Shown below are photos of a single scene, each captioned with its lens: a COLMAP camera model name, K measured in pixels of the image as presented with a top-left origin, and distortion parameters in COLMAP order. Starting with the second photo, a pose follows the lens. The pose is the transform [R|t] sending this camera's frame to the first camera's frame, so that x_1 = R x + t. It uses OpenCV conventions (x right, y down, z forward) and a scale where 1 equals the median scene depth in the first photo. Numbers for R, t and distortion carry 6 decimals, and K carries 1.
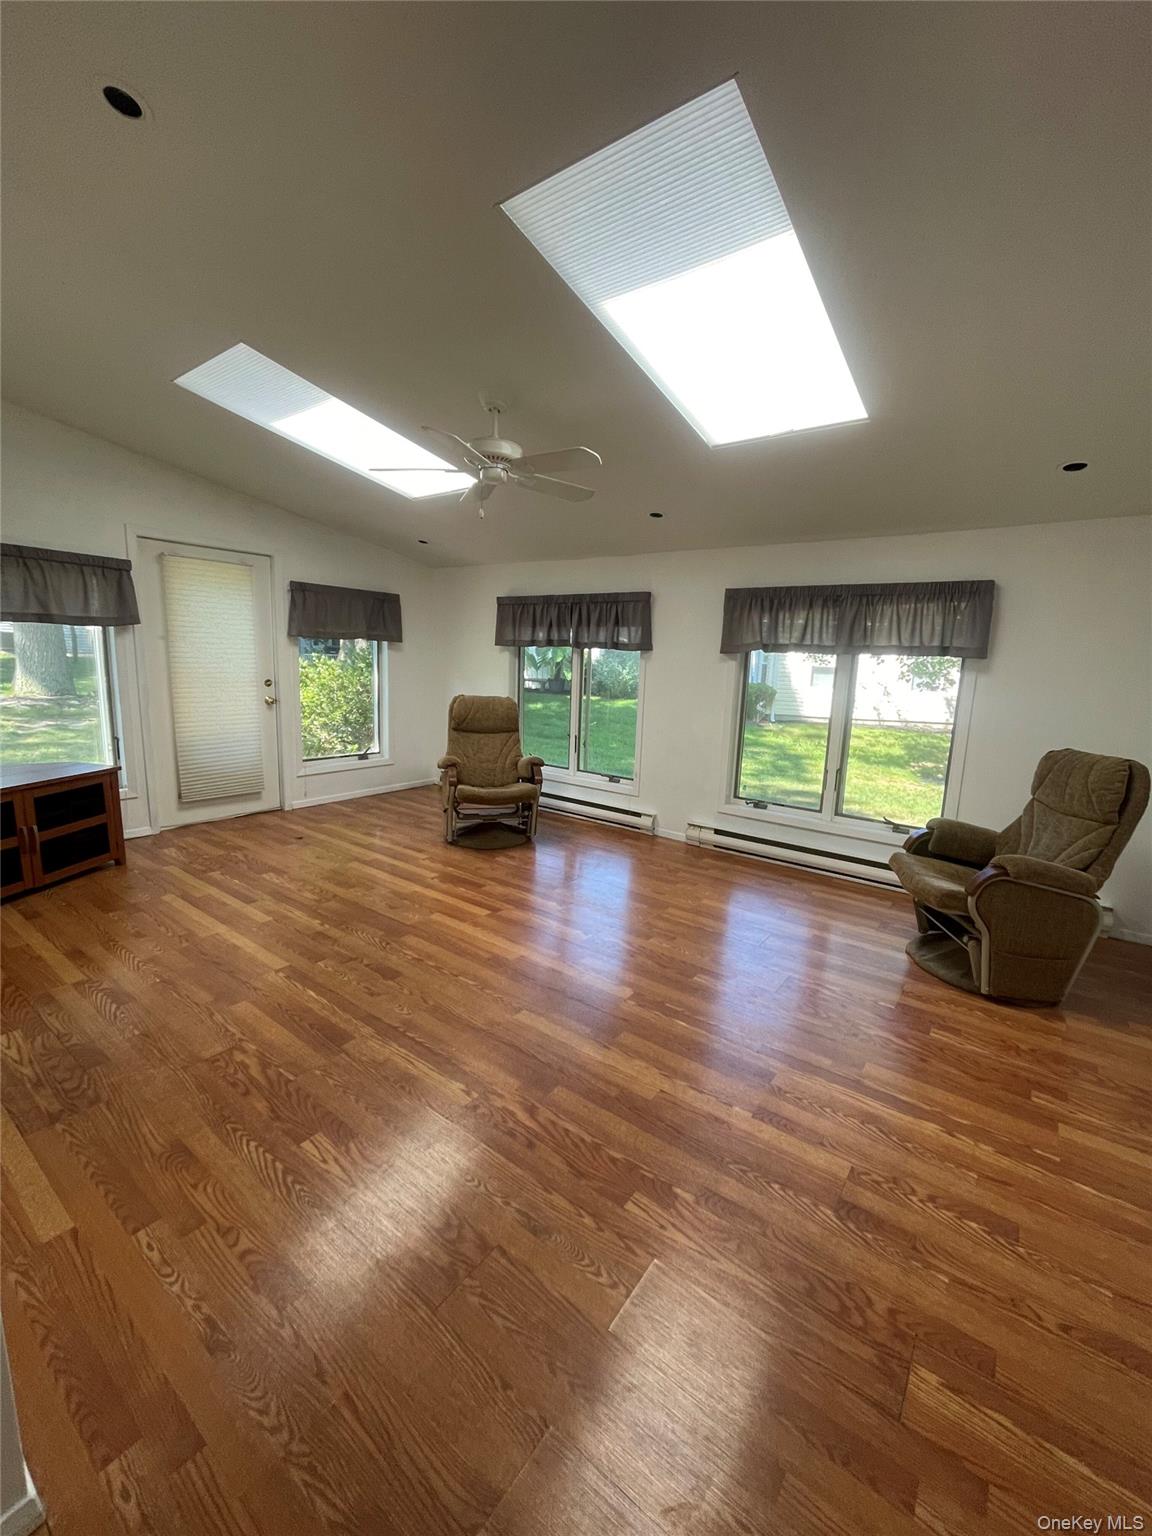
lens RADIAL K [[620.4, 0, 582.4], [0, 620.4, 766.2], [0, 0, 1]] dist [-0.003328, 0.000908]
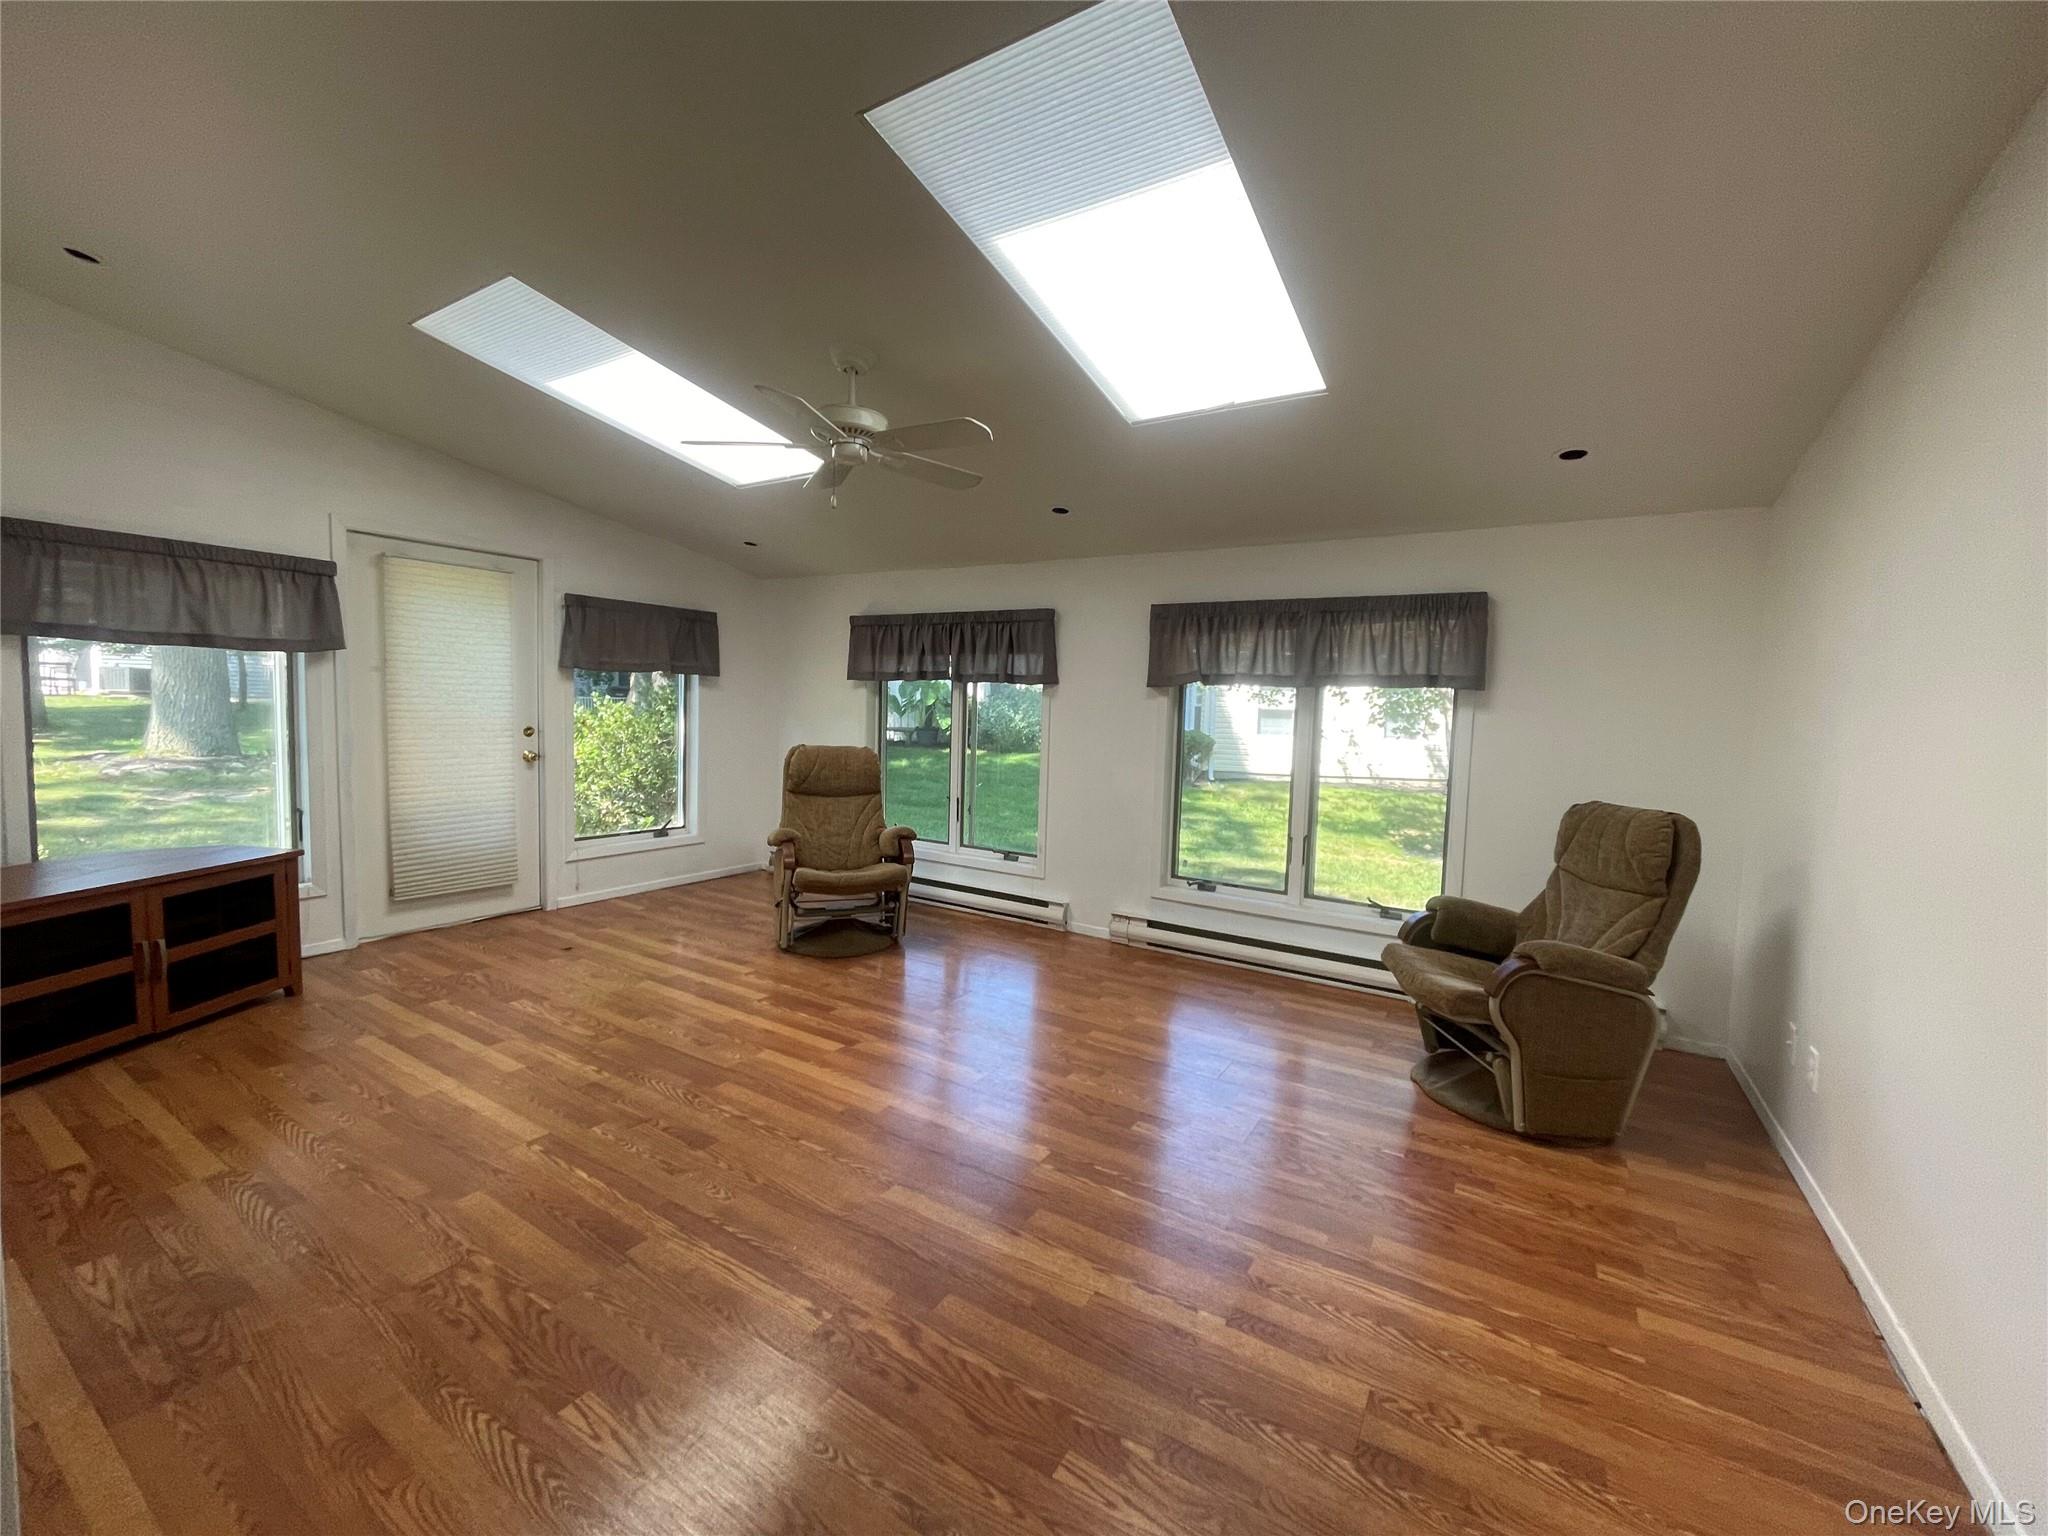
lens RADIAL K [[827.2, 0, 1023.5], [0, 827.2, 765.0], [0, 0, 1]] dist [-0.003328, 0.000908]
pose [[0.996966, -0.011202, 0.077032, -0.009173], [0.018543, 0.995281, -0.095245, 0.007410], [-0.075602, 0.096385, 0.992469, 0.010347]]
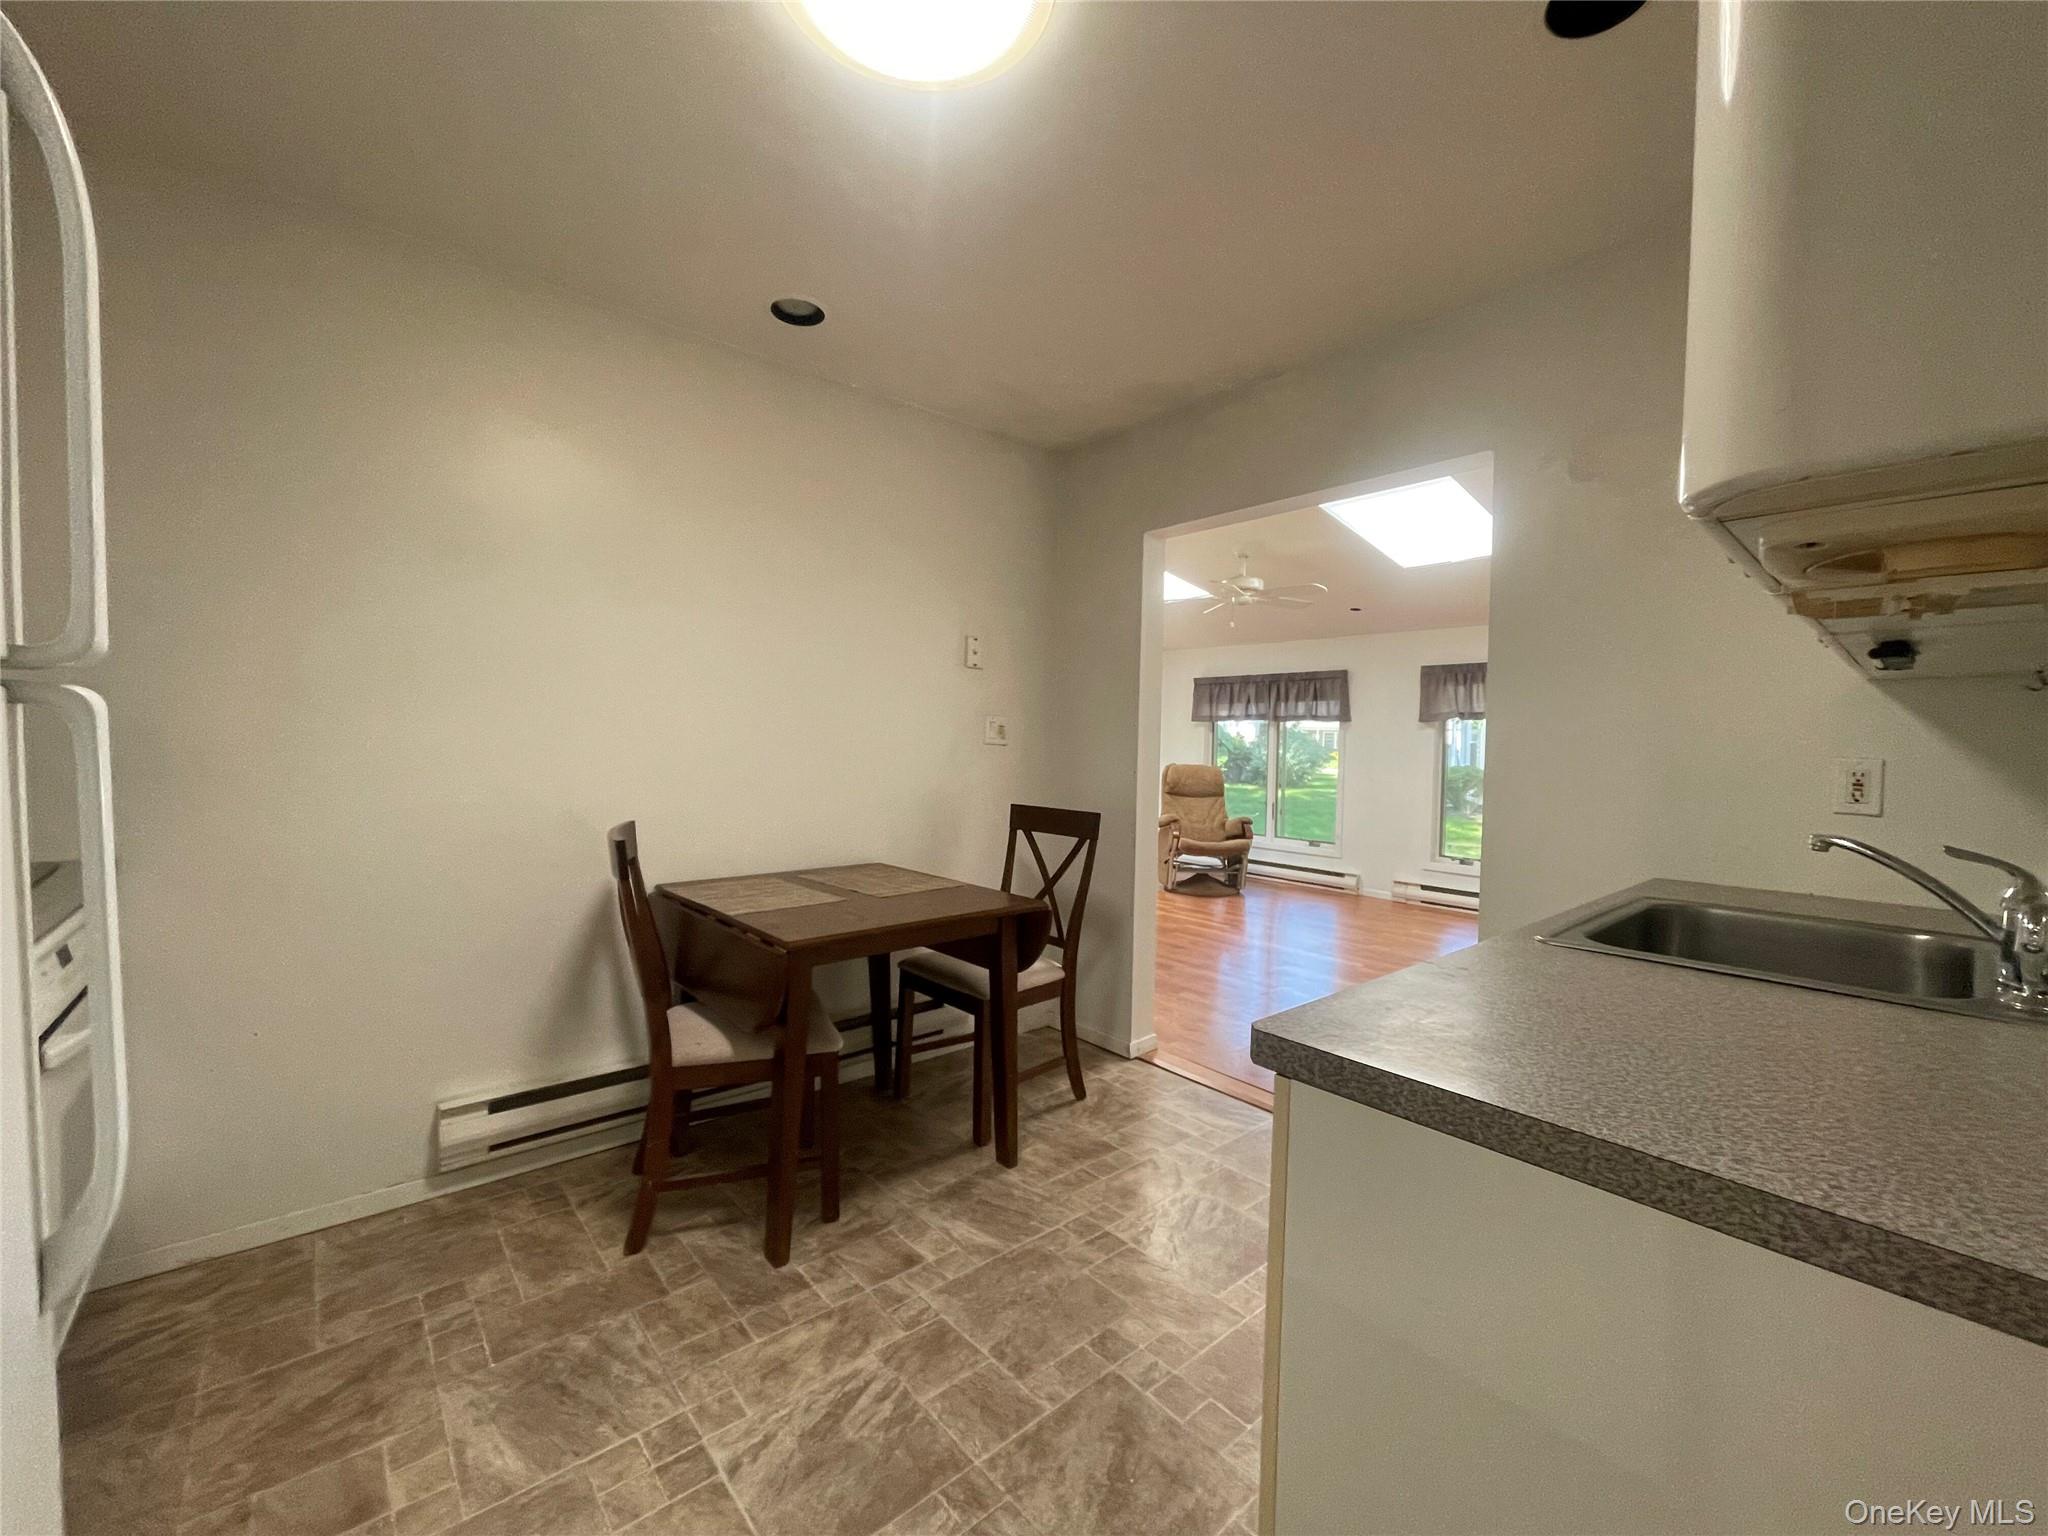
lens RADIAL K [[827.2, 0, 1013.7], [0, 827.2, 756.1], [0, 0, 1]] dist [-0.003328, 0.000908]
pose [[0.973276, -0.010886, -0.229379, -0.139171], [-0.026259, 0.987048, -0.158264, 0.126674], [0.228131, 0.160058, 0.960384, -0.556229]]
